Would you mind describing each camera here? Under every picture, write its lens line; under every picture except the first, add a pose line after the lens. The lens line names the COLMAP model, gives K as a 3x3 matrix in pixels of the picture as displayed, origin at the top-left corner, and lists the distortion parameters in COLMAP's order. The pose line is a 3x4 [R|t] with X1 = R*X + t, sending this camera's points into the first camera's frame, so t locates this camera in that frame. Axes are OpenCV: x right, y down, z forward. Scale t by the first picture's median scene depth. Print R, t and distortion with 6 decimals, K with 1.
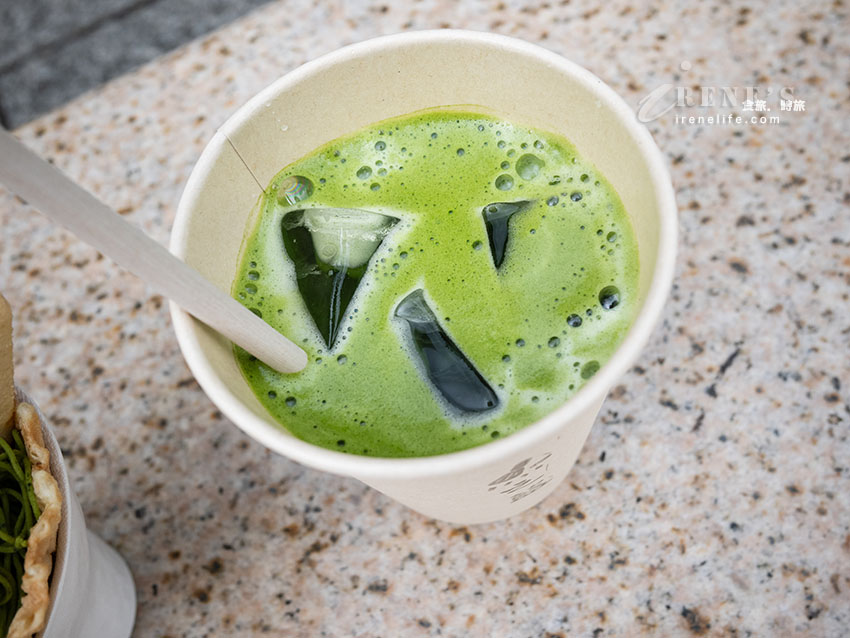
lens RADIAL K [[786.7, 0, 427.2], [0, 786.7, 337.8], [0, 0, 1]] dist [-0.000495, 0.002755]
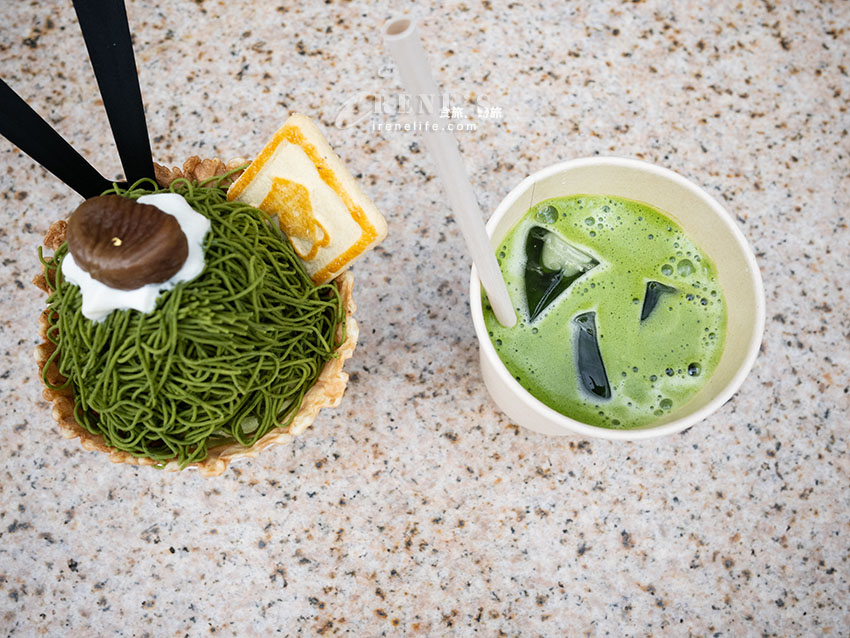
lens RADIAL K [[756.8, 0, 423.1], [0, 756.8, 318.4], [0, 0, 1]] dist [-0.006151, 0.000061]
pose [[0.902013, 0.426558, 0.066487, -0.309658], [-0.431410, 0.884913, 0.175539, -0.123616], [0.016043, -0.187021, 0.982225, -0.410662]]
